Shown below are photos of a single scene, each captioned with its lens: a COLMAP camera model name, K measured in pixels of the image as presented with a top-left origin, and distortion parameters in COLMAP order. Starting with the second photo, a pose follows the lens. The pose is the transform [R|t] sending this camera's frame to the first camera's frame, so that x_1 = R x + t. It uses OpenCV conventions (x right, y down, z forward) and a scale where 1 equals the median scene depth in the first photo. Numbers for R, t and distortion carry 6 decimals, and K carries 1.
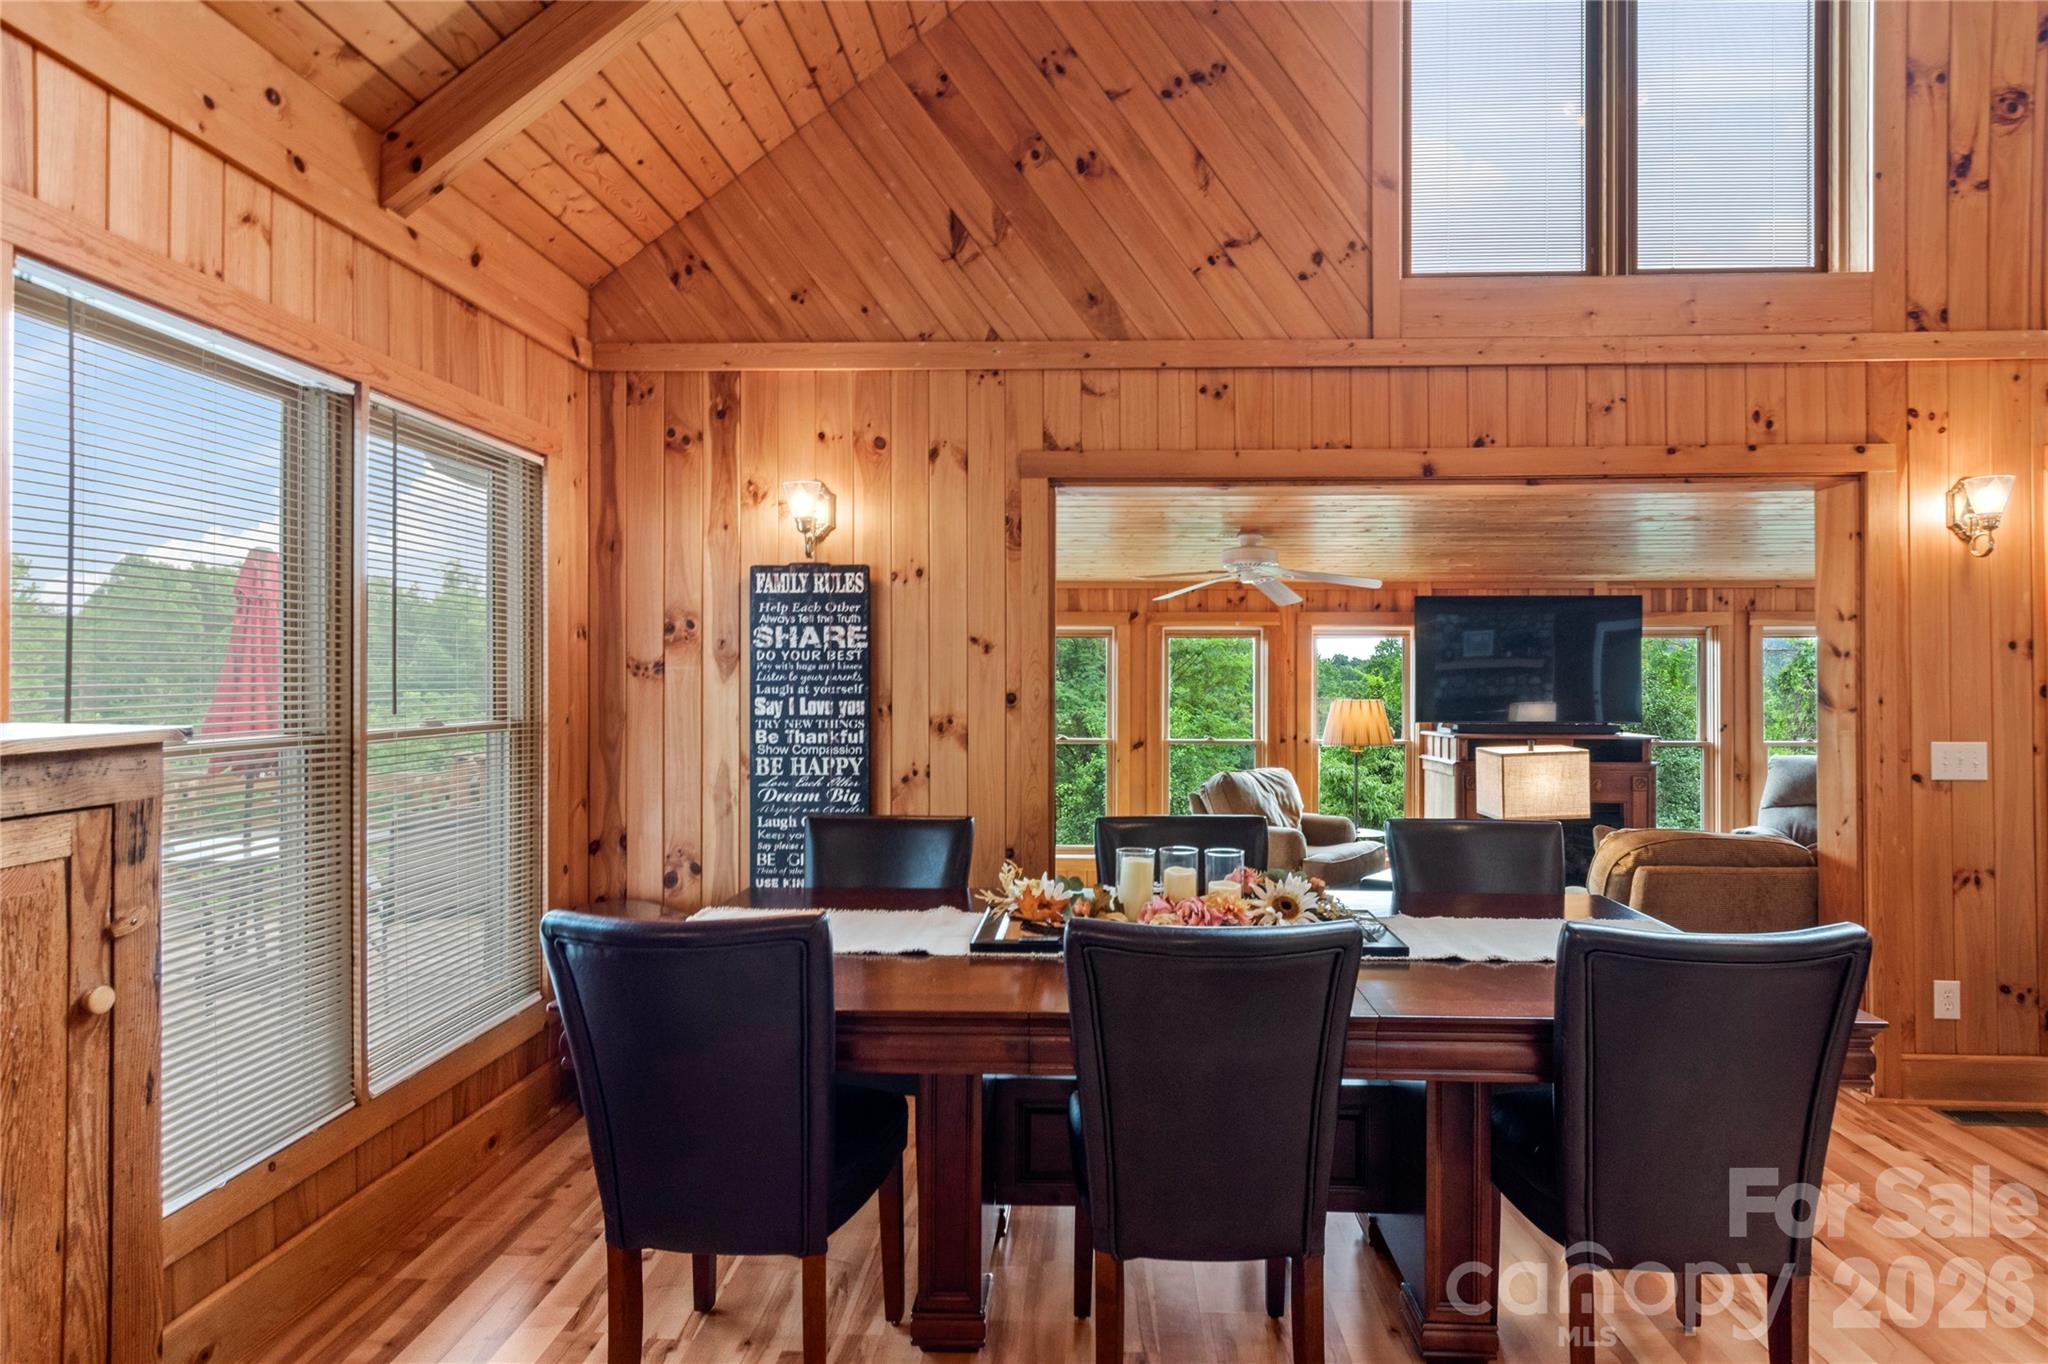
lens RADIAL K [[1095.6, 0, 1027.0], [0, 1095.6, 679.5], [0, 0, 1]] dist [0.003505, 0.000771]
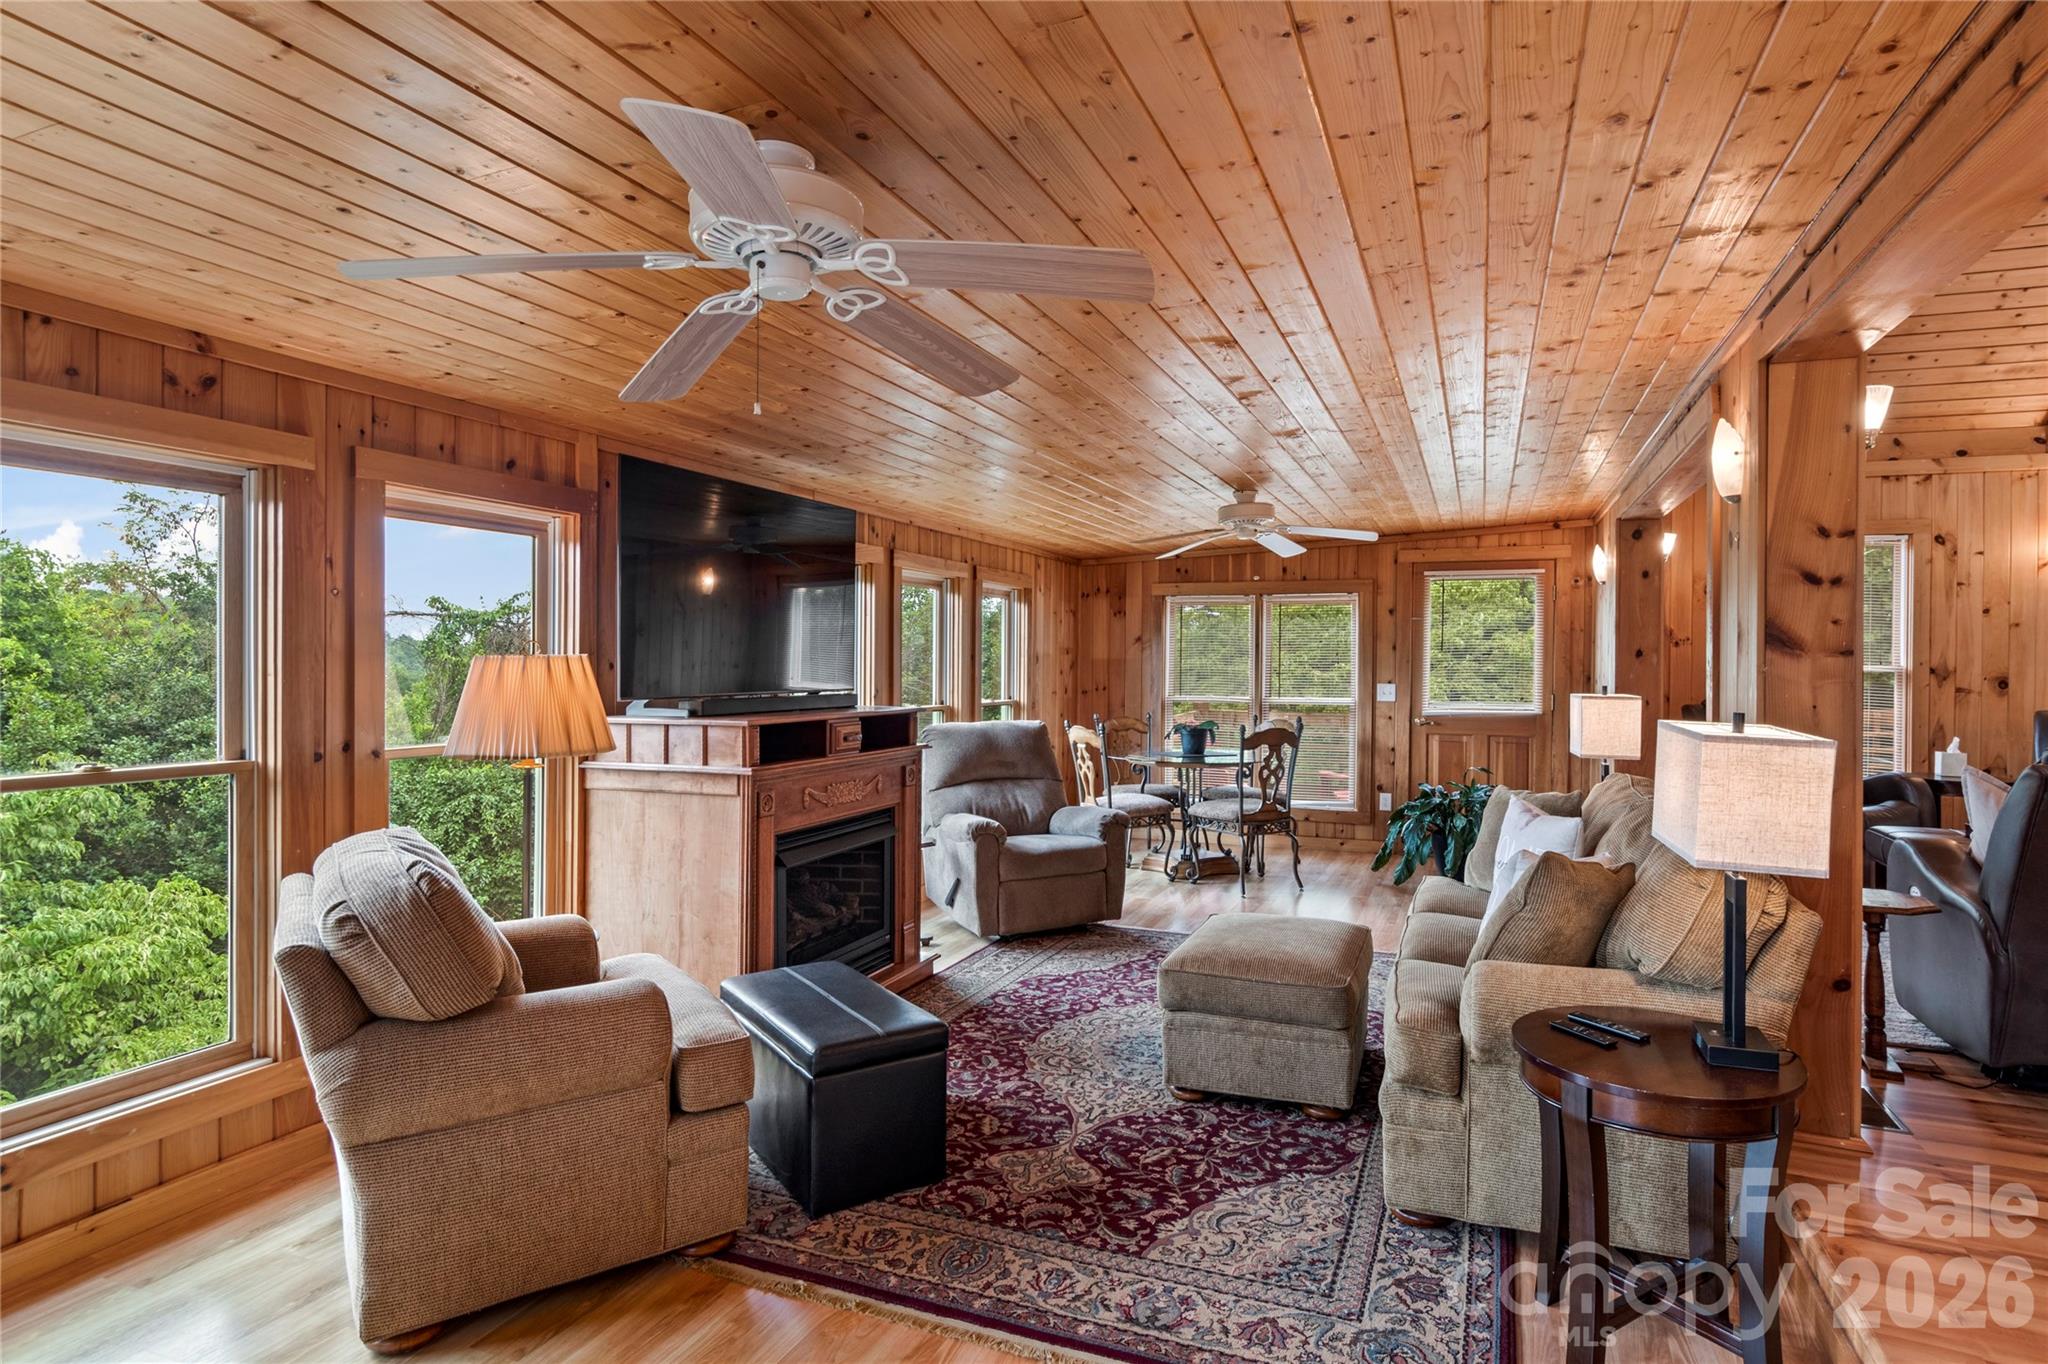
lens RADIAL K [[1095.6, 0, 1024.4], [0, 1095.6, 686.0], [0, 0, 1]] dist [0.003505, 0.000771]
pose [[0.307628, -0.017755, 0.951341, -0.078505], [-0.010463, 0.999702, 0.022041, 0.019364], [-0.951449, -0.016734, 0.307350, 0.639848]]
